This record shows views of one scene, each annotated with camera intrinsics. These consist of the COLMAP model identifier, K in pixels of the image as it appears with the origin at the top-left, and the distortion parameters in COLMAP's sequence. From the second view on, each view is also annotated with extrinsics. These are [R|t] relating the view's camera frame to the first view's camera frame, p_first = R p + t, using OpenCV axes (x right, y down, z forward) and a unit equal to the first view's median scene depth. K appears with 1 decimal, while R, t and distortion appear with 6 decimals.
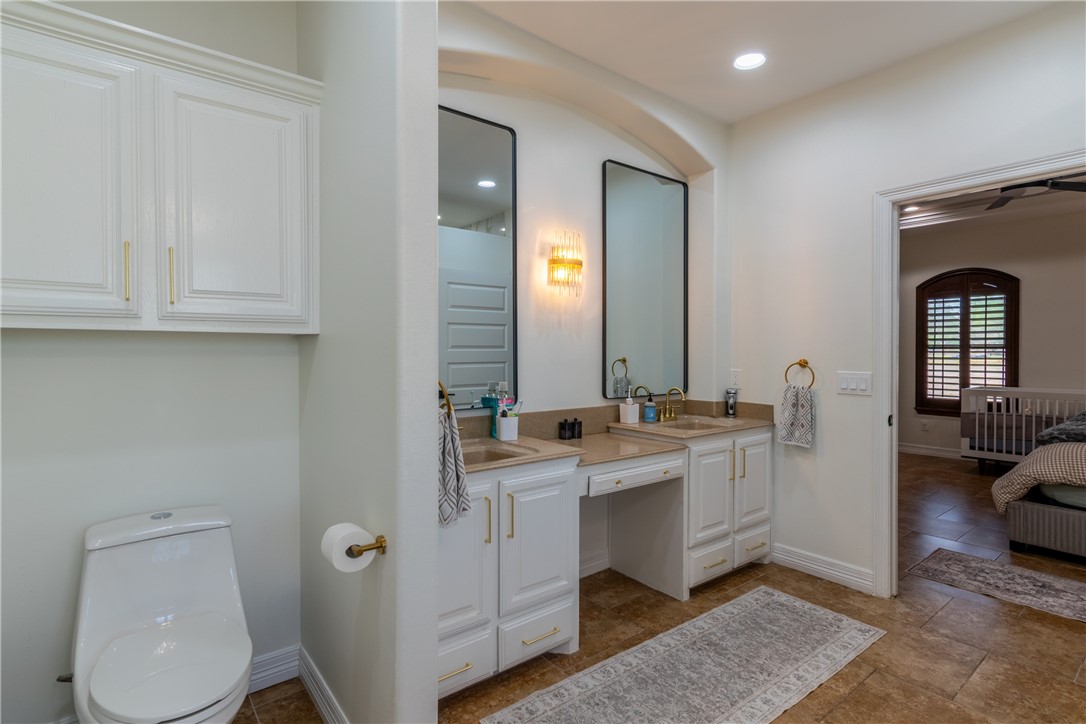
lens RADIAL K [[533.7, 0, 546.7], [0, 533.7, 357.8], [0, 0, 1]] dist [-0.002077, -0.000295]
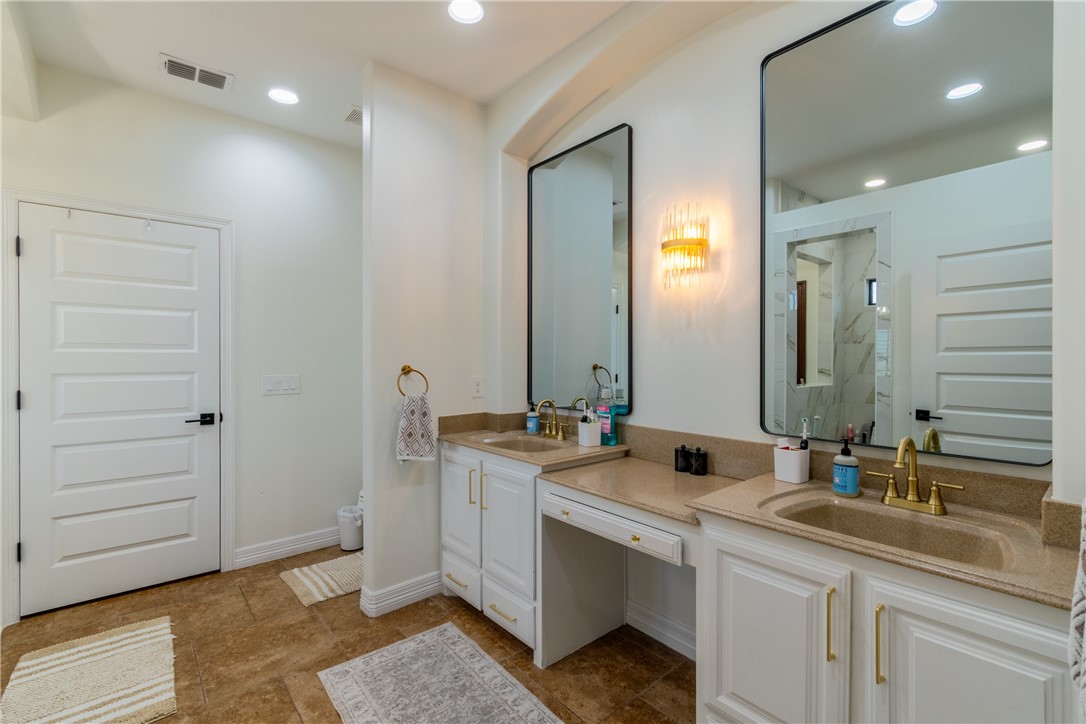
lens RADIAL K [[500.3, 0, 536.0], [0, 500.3, 356.8], [0, 0, 1]] dist [0.000734, -0.000633]
pose [[0.001506, 0.000155, -0.999999, 0.804863], [-0.006169, 0.999981, 0.000145, -0.013641], [0.999980, 0.006168, 0.001507, 0.822135]]
